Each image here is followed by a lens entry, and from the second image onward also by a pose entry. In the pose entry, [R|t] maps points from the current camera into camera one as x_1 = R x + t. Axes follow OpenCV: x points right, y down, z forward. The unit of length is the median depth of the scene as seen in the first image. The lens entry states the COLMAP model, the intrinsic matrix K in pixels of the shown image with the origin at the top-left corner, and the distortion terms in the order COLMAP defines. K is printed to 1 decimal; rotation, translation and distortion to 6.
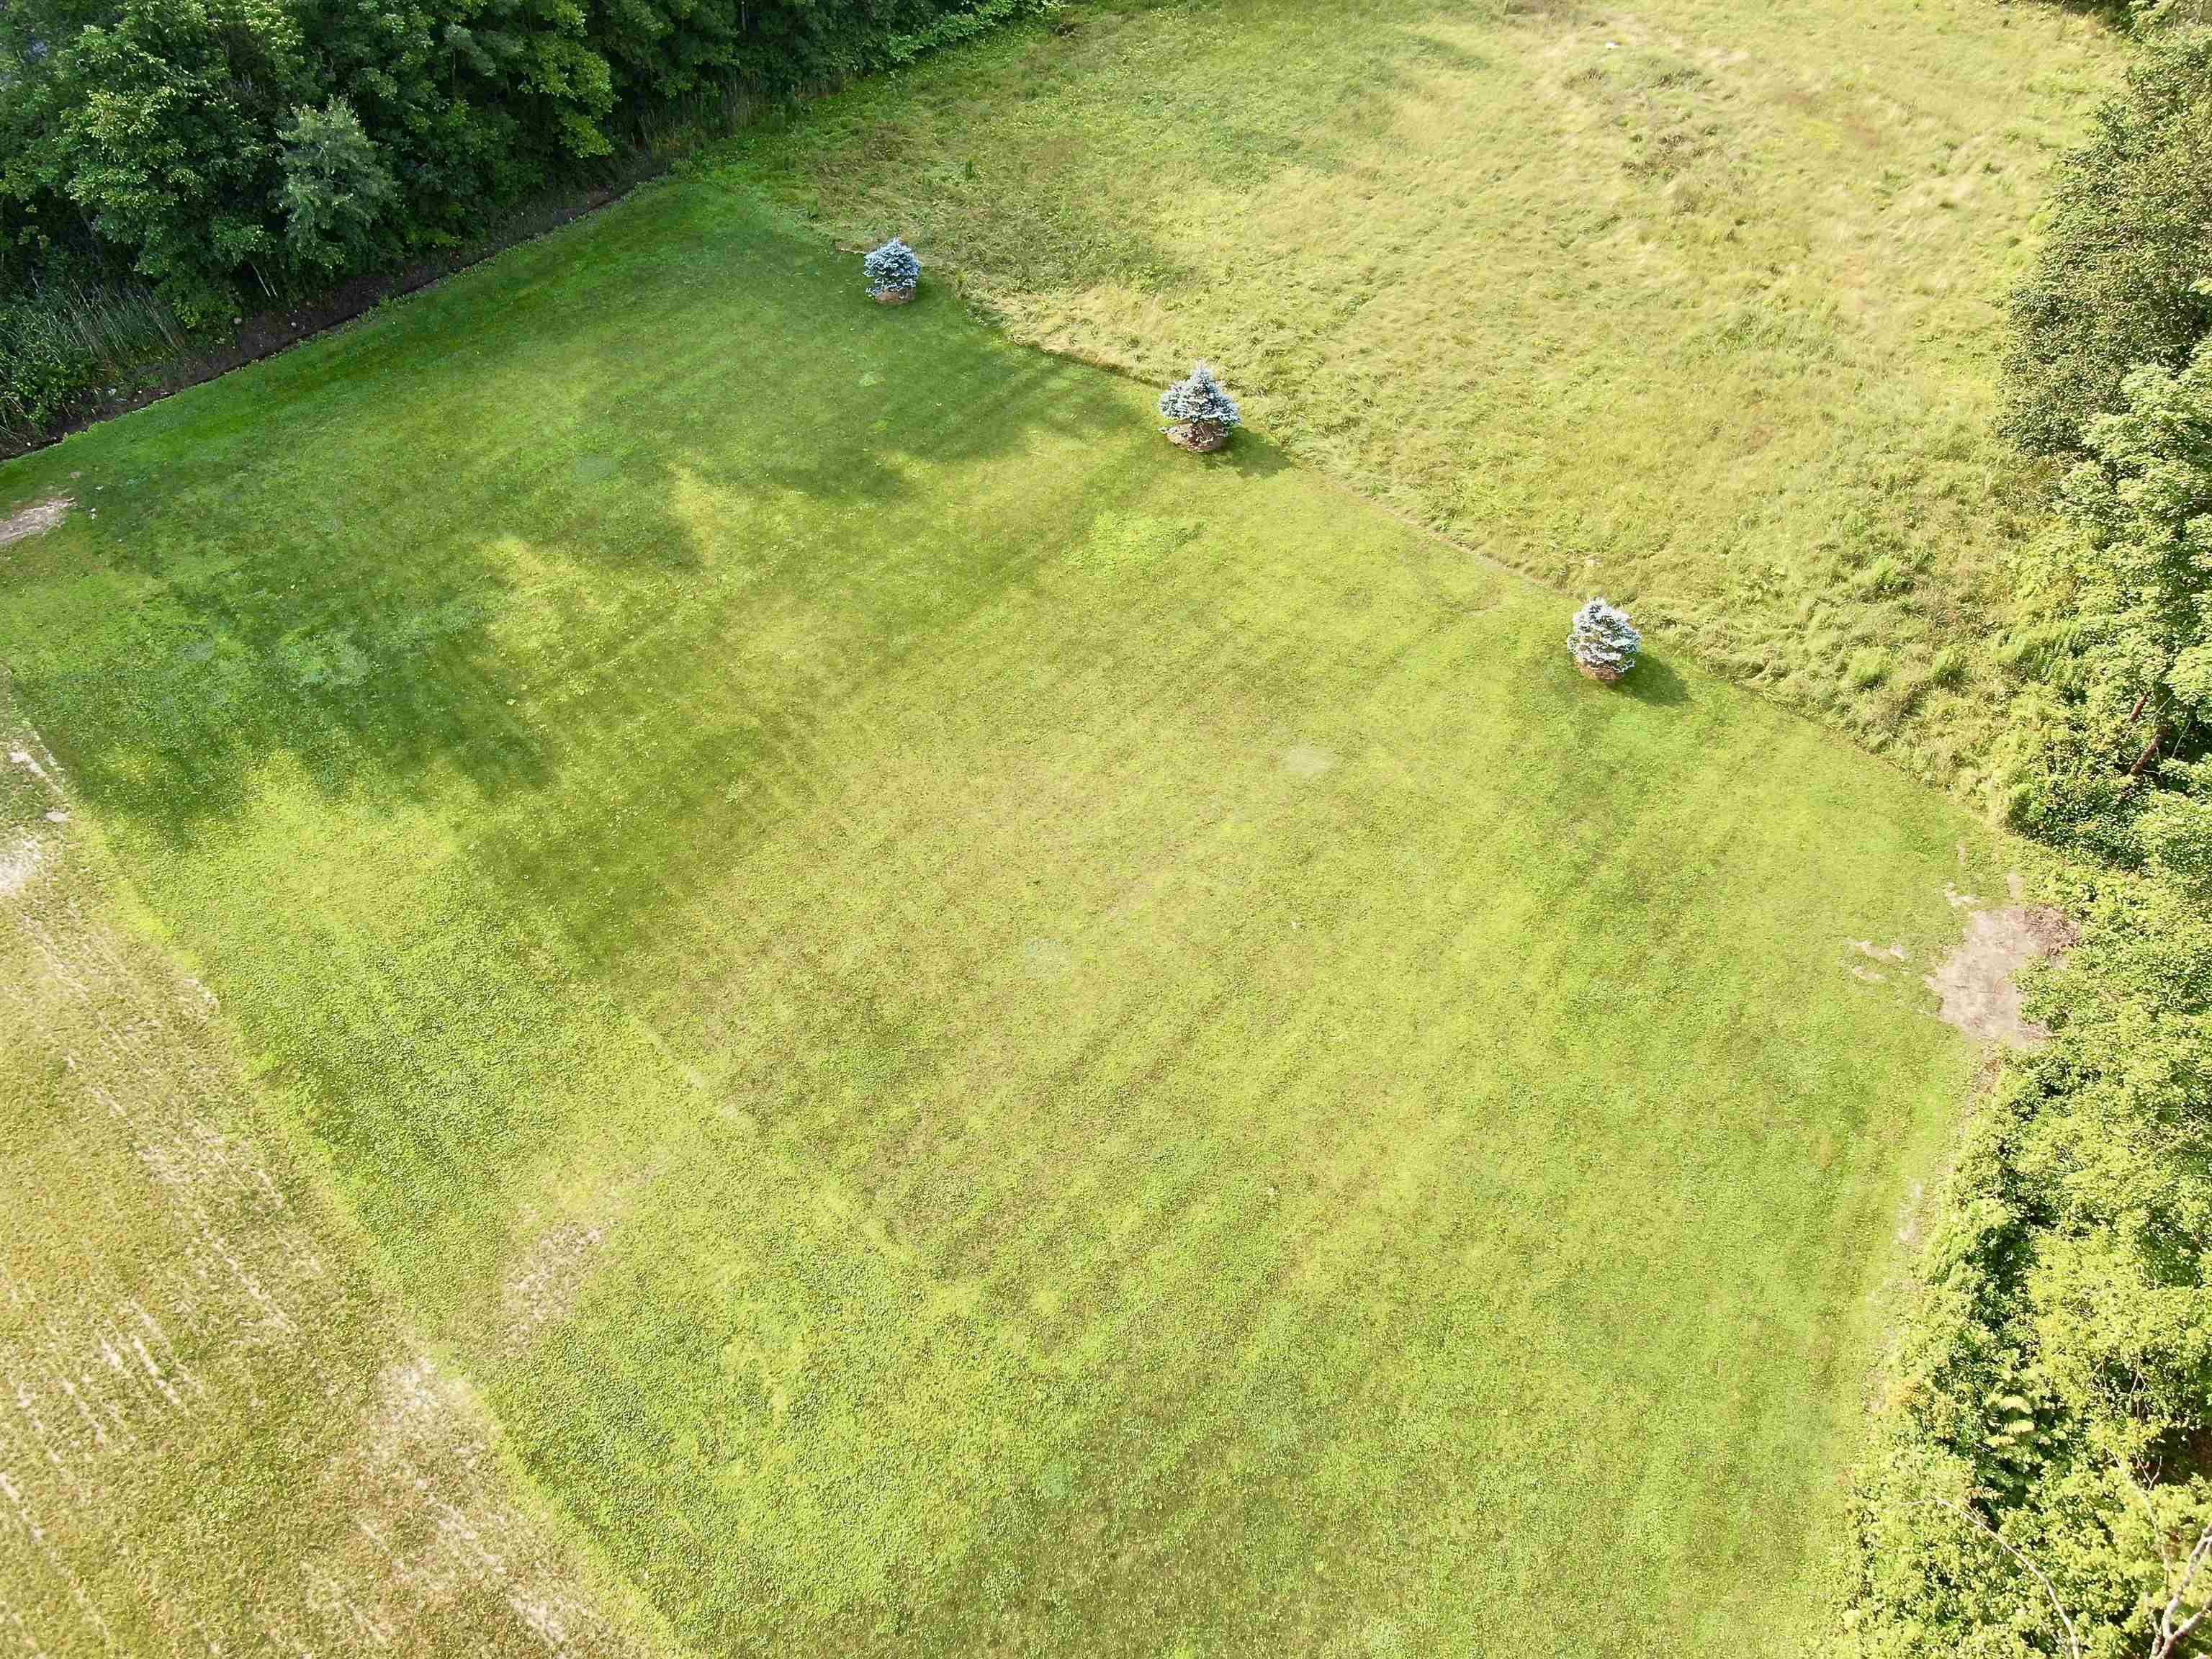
lens RADIAL K [[1588.3, 0, 1111.5], [0, 1588.3, 834.0], [0, 0, 1]] dist [-0.019324, 0.006080]
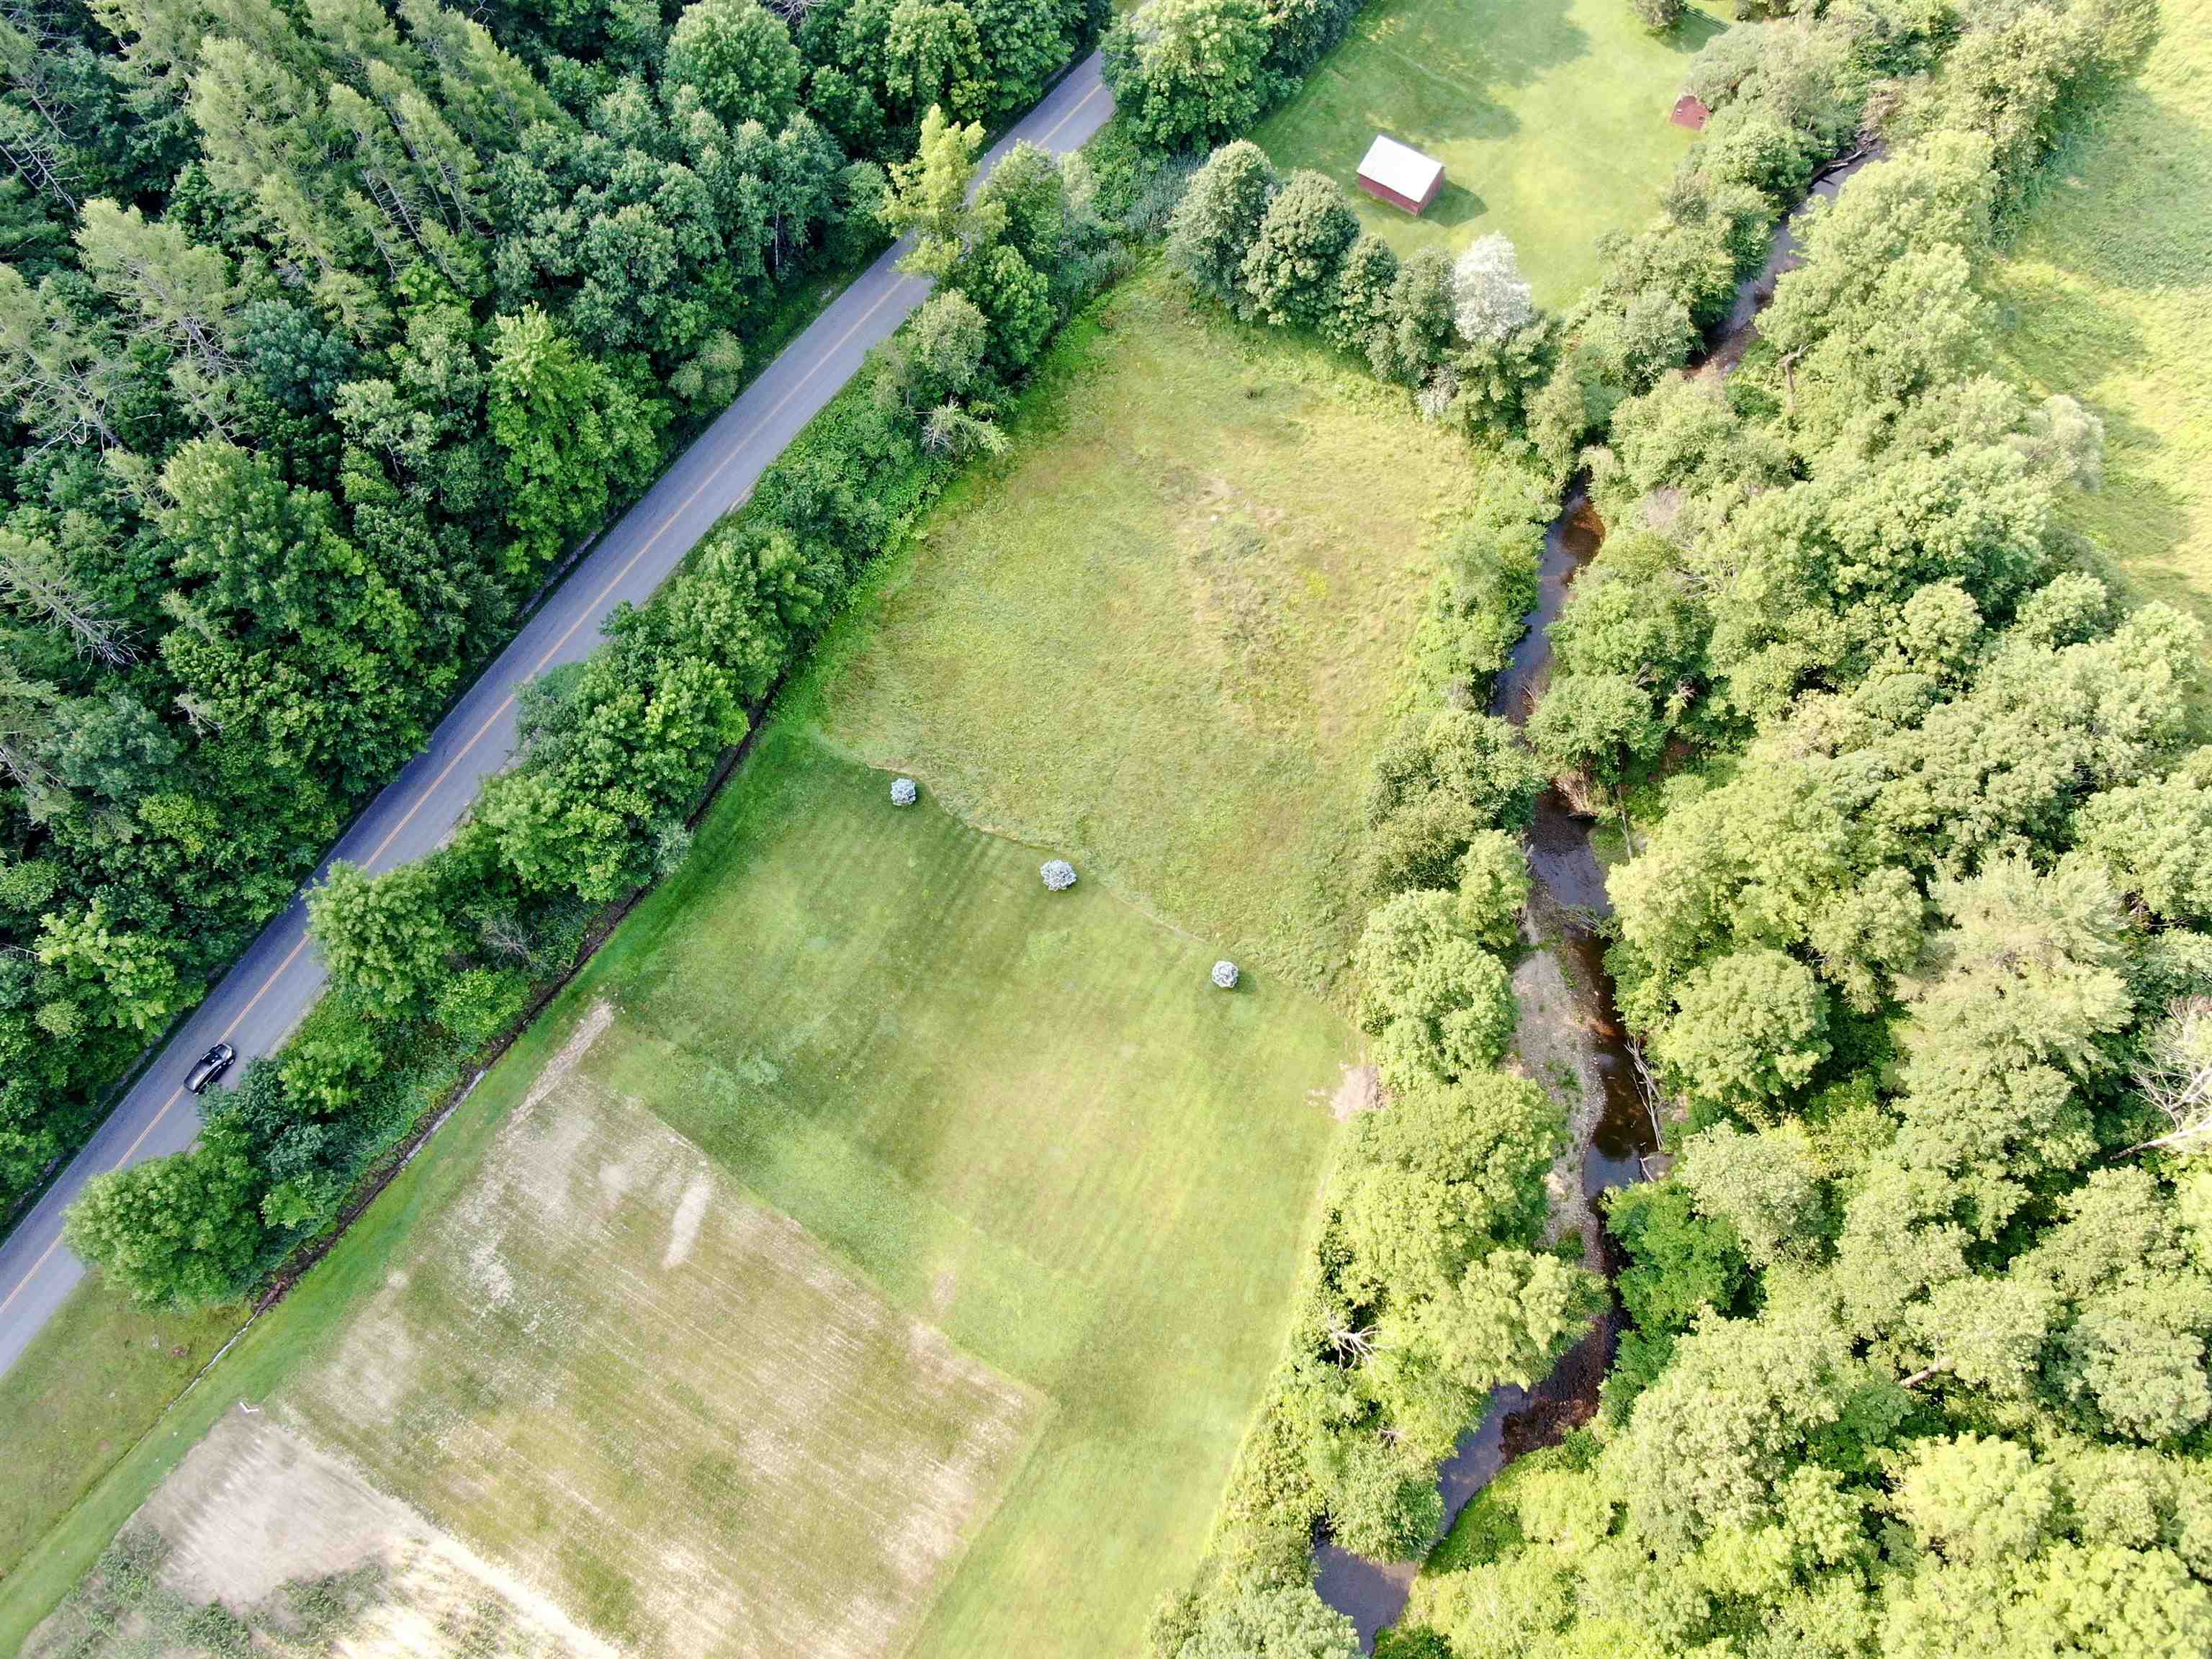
lens RADIAL K [[1588.3, 0, 1113.0], [0, 1588.3, 836.5], [0, 0, 1]] dist [-0.019324, 0.006080]
pose [[0.977921, -0.198113, 0.066492, -0.016059], [0.164938, 0.927115, 0.336530, -1.370118], [-0.128317, -0.318133, 0.939322, -1.564205]]
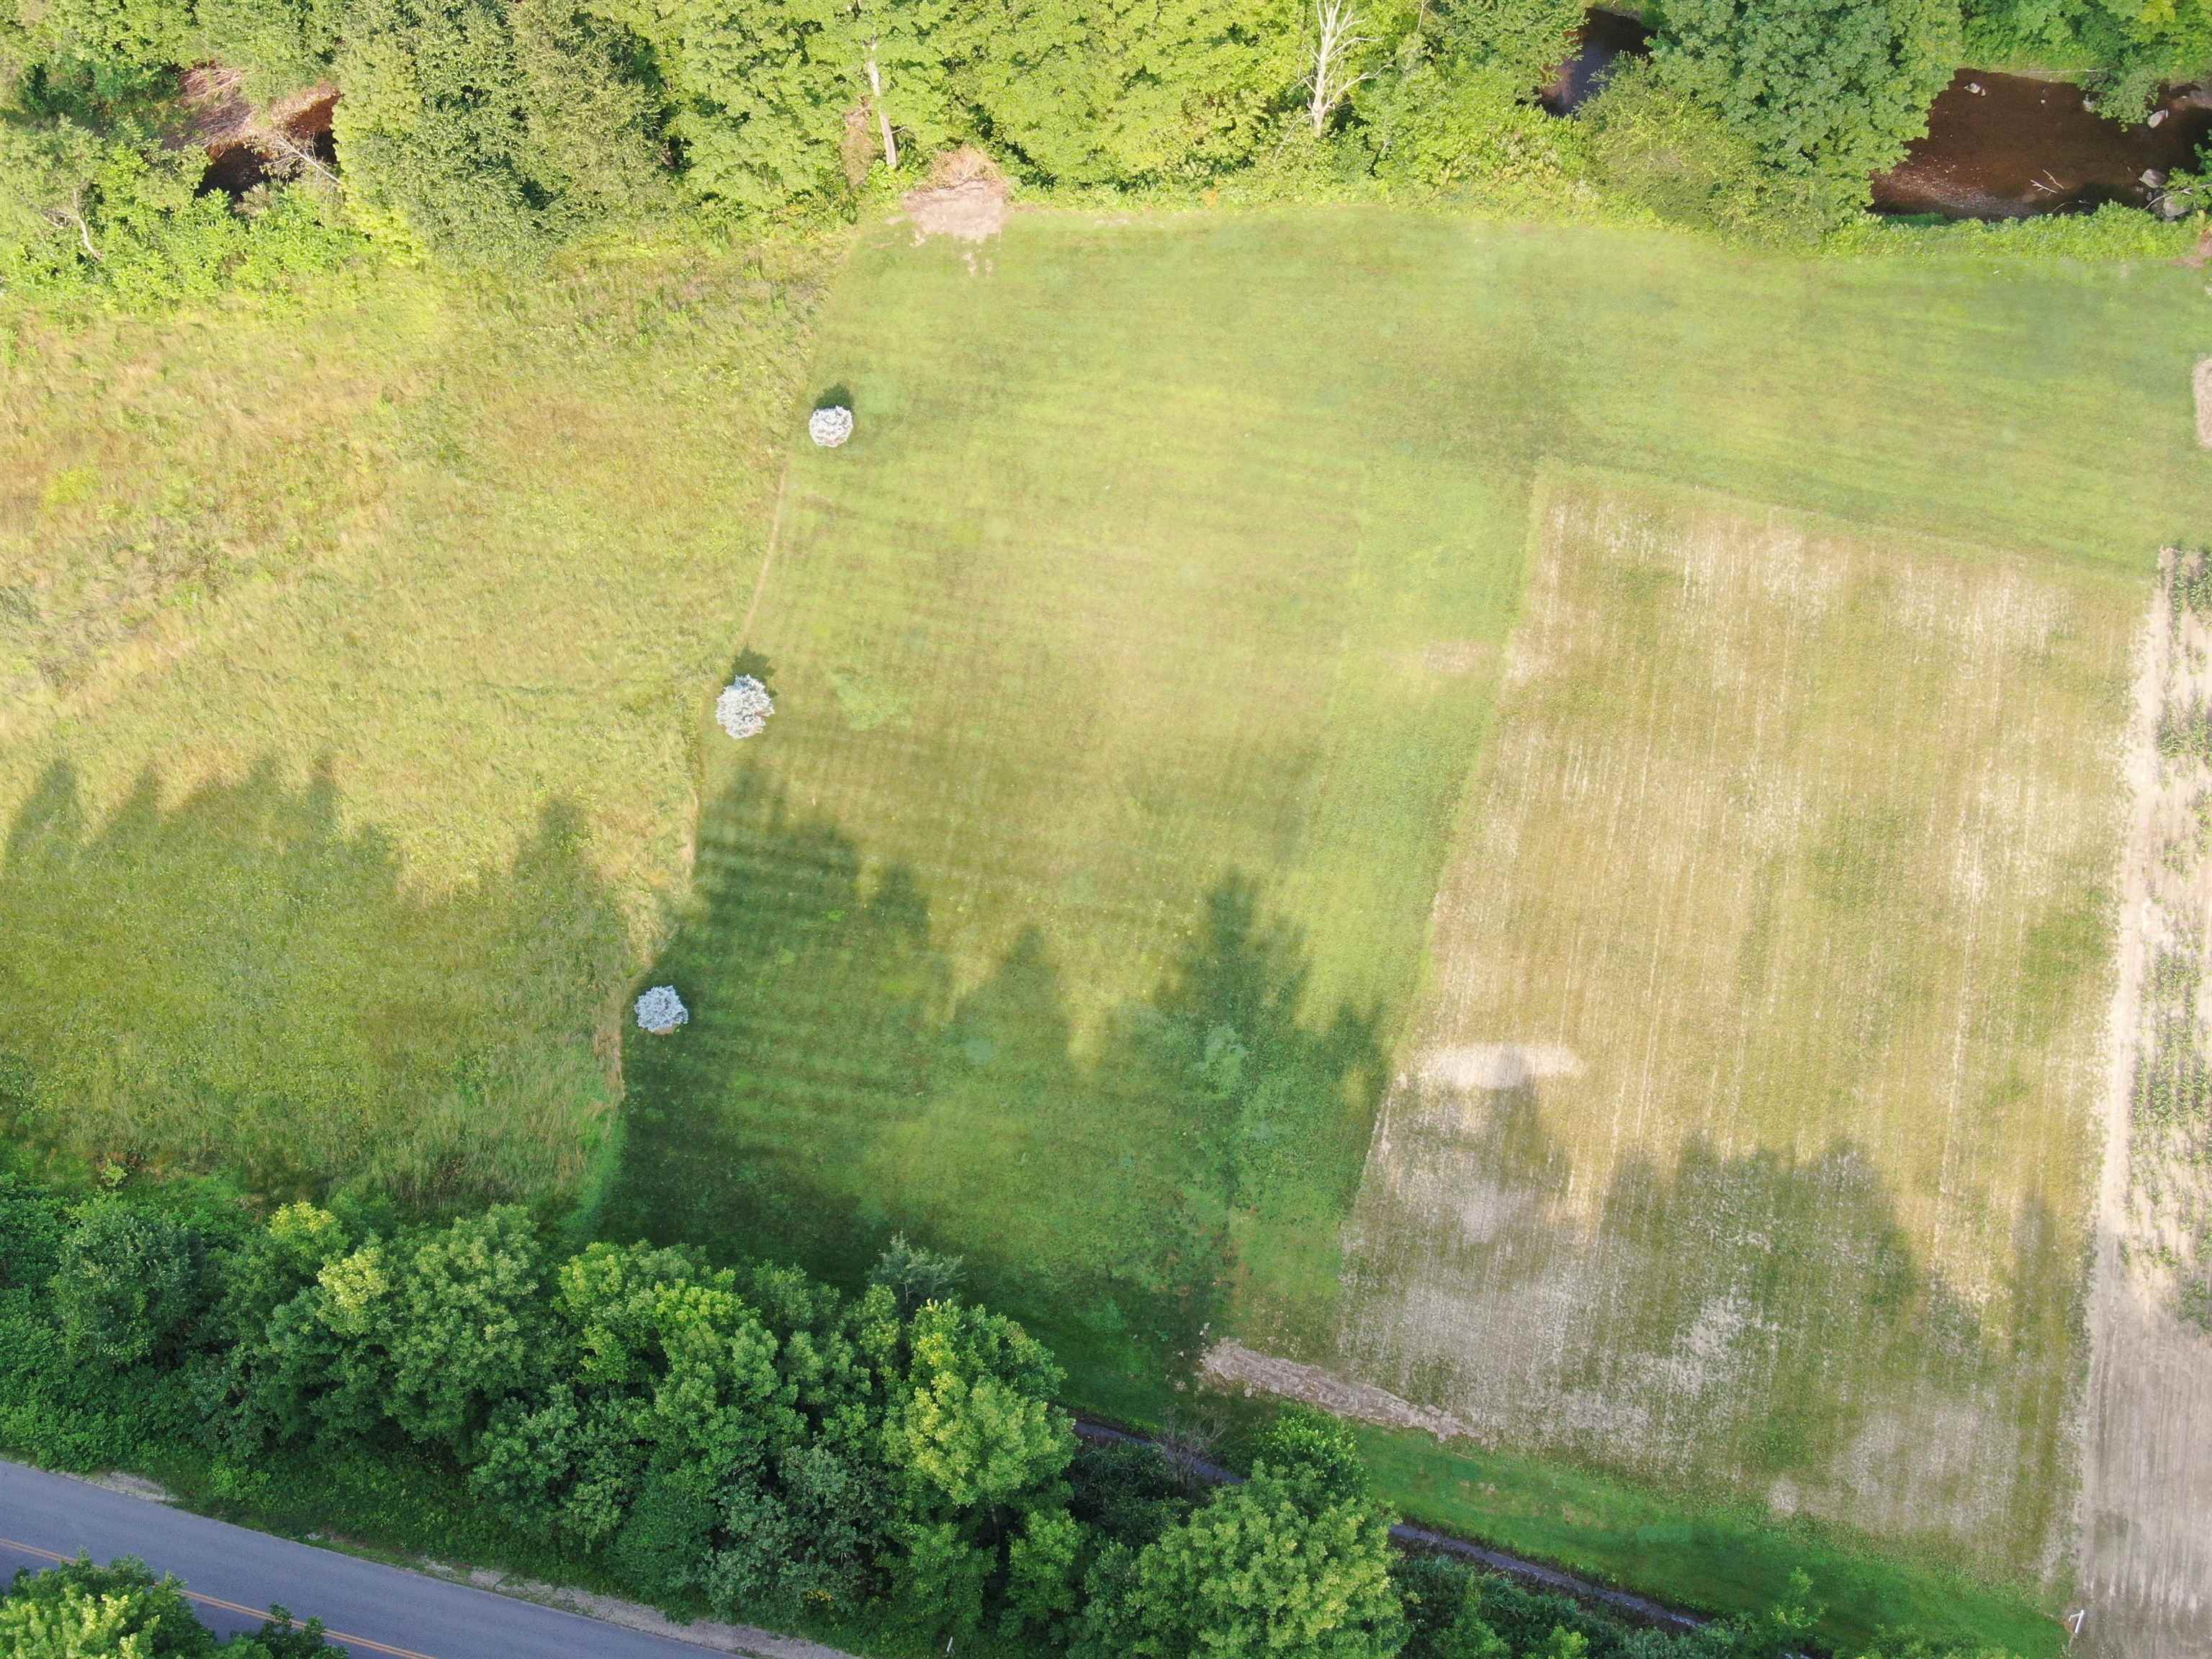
lens RADIAL K [[3045.3, 0, 1102.8], [0, 3045.3, 843.1], [0, 0, 1]] dist [0.145730, 0.000000]
pose [[-0.510294, -0.791828, 0.335573, -1.361037], [0.658871, -0.109184, 0.744290, -2.548583], [-0.552710, 0.600906, 0.577428, -0.828460]]
